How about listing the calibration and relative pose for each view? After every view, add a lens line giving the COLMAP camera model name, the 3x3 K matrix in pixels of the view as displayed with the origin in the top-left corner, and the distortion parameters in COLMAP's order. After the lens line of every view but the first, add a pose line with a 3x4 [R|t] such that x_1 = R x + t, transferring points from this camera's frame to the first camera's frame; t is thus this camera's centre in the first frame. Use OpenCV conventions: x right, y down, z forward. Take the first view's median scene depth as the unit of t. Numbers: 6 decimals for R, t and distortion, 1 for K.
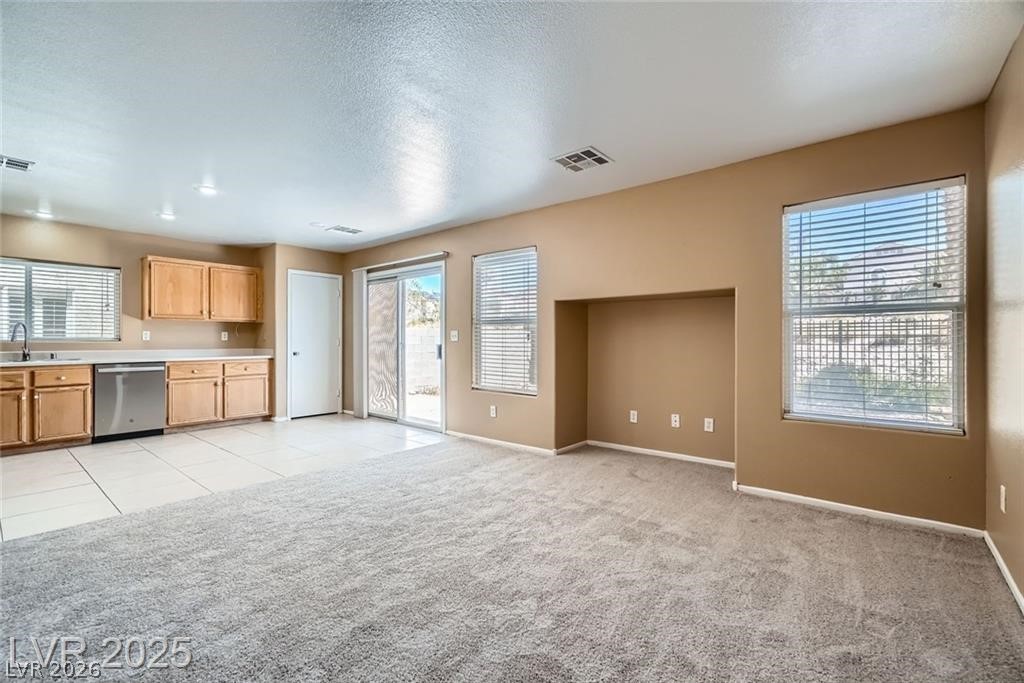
lens RADIAL K [[461.0, 0, 514.5], [0, 461.0, 338.8], [0, 0, 1]] dist [0.002957, 0.005265]
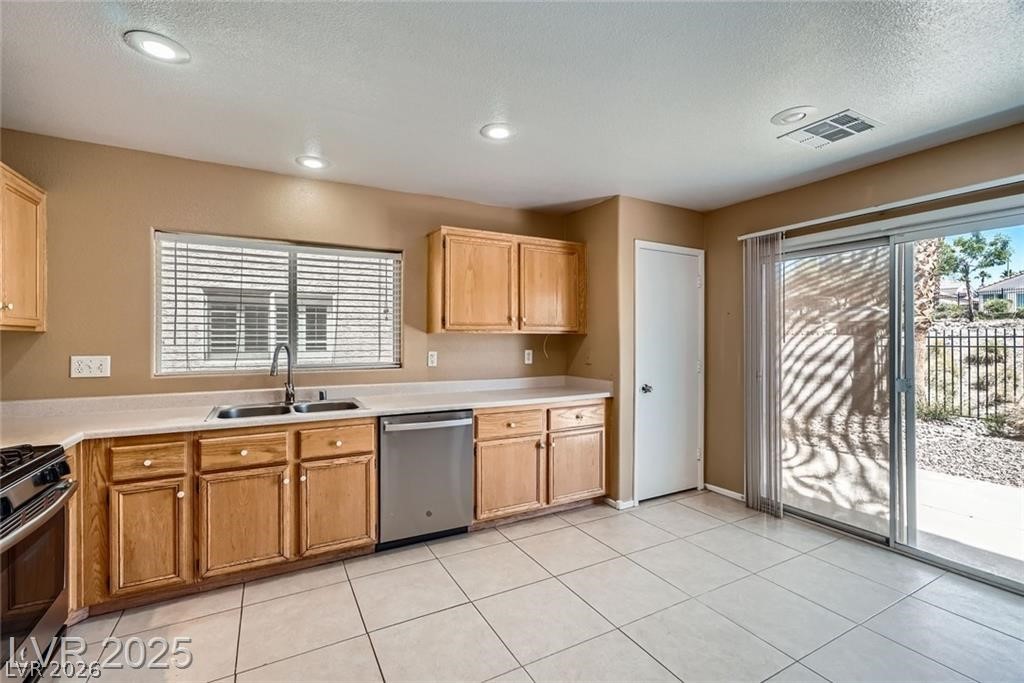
lens RADIAL K [[461.0, 0, 506.7], [0, 461.0, 339.1], [0, 0, 1]] dist [0.002957, 0.005265]
pose [[0.931738, 0.000314, -0.363132, -0.492050], [0.001177, 0.999992, 0.003886, -0.036194], [0.363130, -0.004048, 0.931730, 0.470745]]
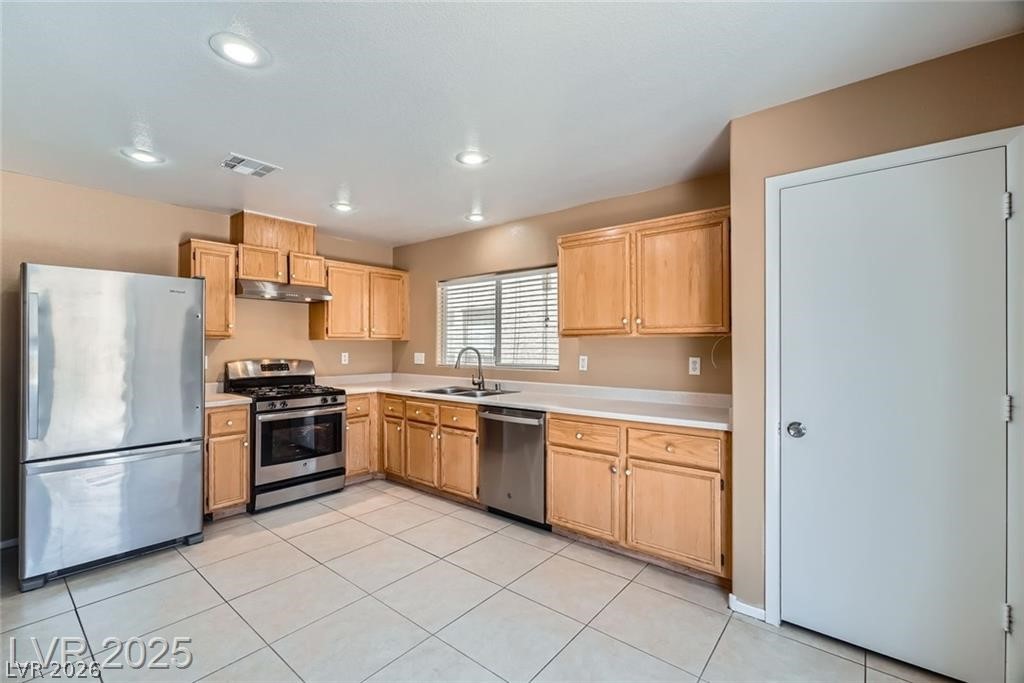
lens RADIAL K [[461.0, 0, 493.4], [0, 461.0, 342.7], [0, 0, 1]] dist [0.002957, 0.005265]
pose [[-0.026809, -0.001774, -0.999639, -0.162976], [0.007813, 0.999968, -0.001984, -0.034764], [0.999610, -0.007863, -0.026794, 0.919752]]
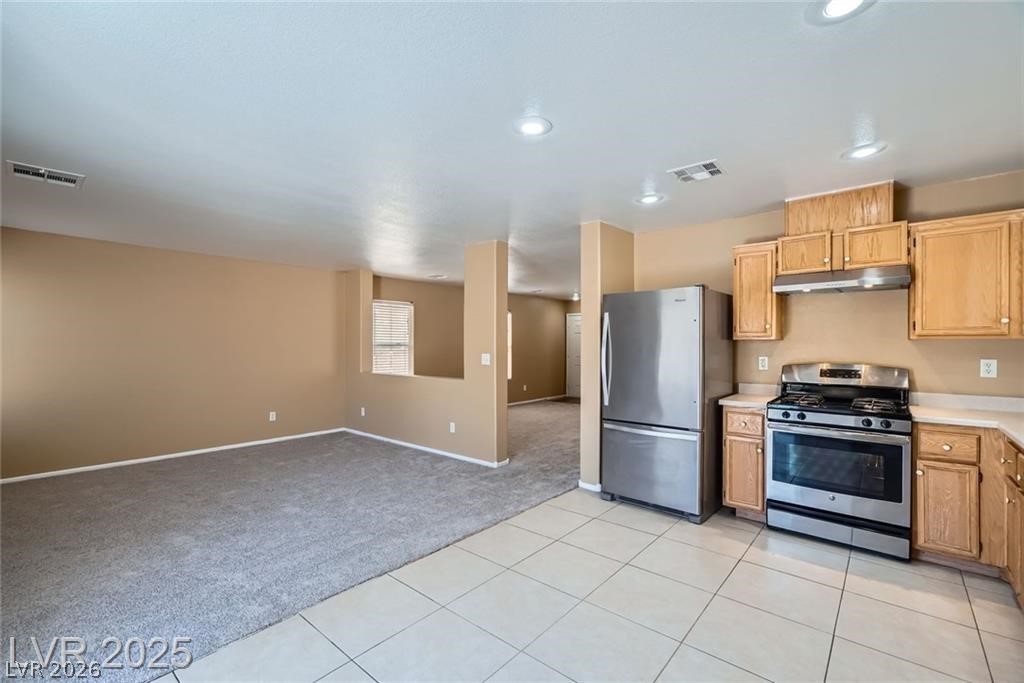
lens RADIAL K [[461.0, 0, 515.7], [0, 461.0, 343.7], [0, 0, 1]] dist [0.002957, 0.005265]
pose [[-0.999457, 0.000194, 0.032958, -0.338684], [0.000042, 0.999989, -0.004614, -0.035456], [-0.032958, -0.004610, -0.999446, 1.057048]]
